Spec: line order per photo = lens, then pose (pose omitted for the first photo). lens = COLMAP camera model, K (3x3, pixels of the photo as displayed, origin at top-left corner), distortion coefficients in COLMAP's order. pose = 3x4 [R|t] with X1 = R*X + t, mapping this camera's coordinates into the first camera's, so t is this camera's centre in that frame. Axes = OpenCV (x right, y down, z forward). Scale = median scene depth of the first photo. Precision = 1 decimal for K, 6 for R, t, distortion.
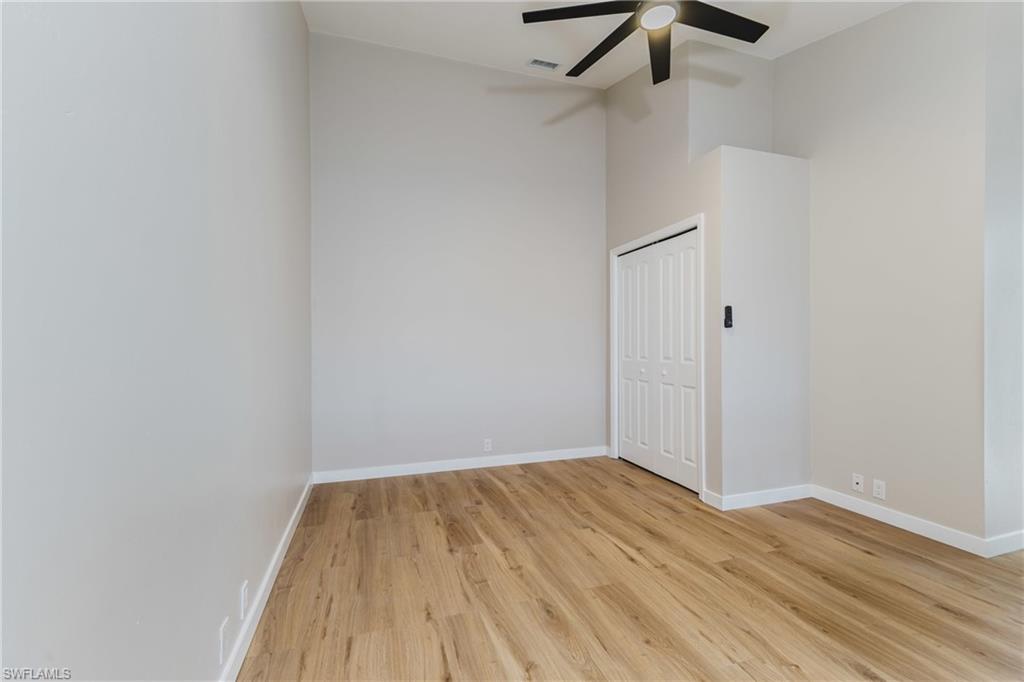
lens RADIAL K [[439.7, 0, 516.8], [0, 439.7, 342.0], [0, 0, 1]] dist [0.014757, -0.002018]
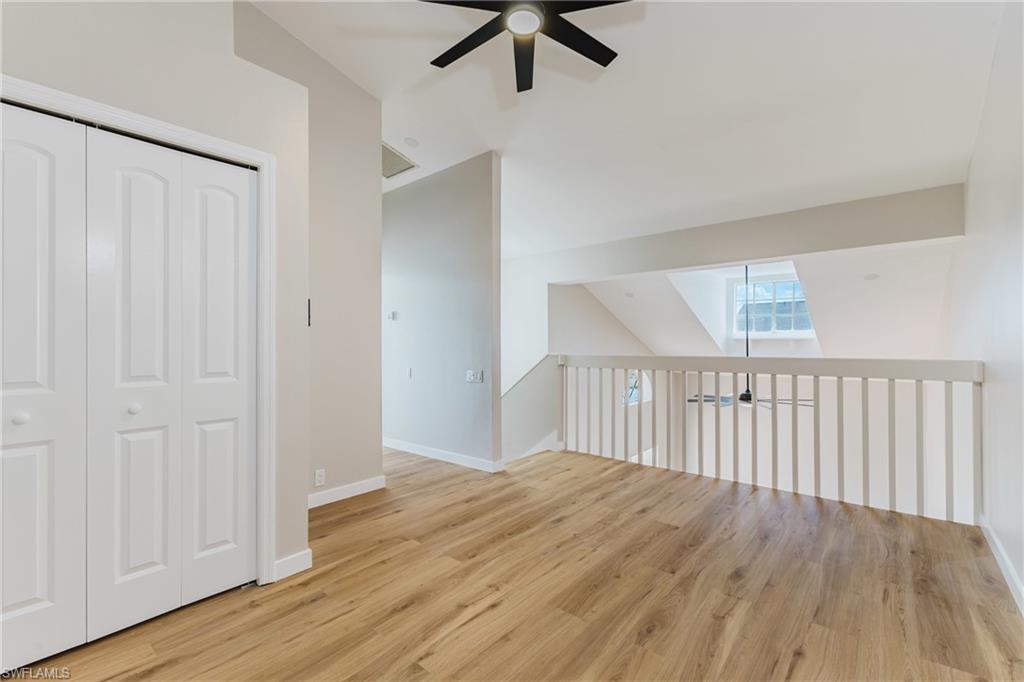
lens RADIAL K [[439.7, 0, 518.3], [0, 439.7, 338.5], [0, 0, 1]] dist [0.014757, -0.002018]
pose [[-0.520143, 0.020091, 0.853843, -0.459646], [0.006843, 0.999789, -0.019356, 0.008251], [-0.854052, -0.004225, -0.520171, 1.335304]]
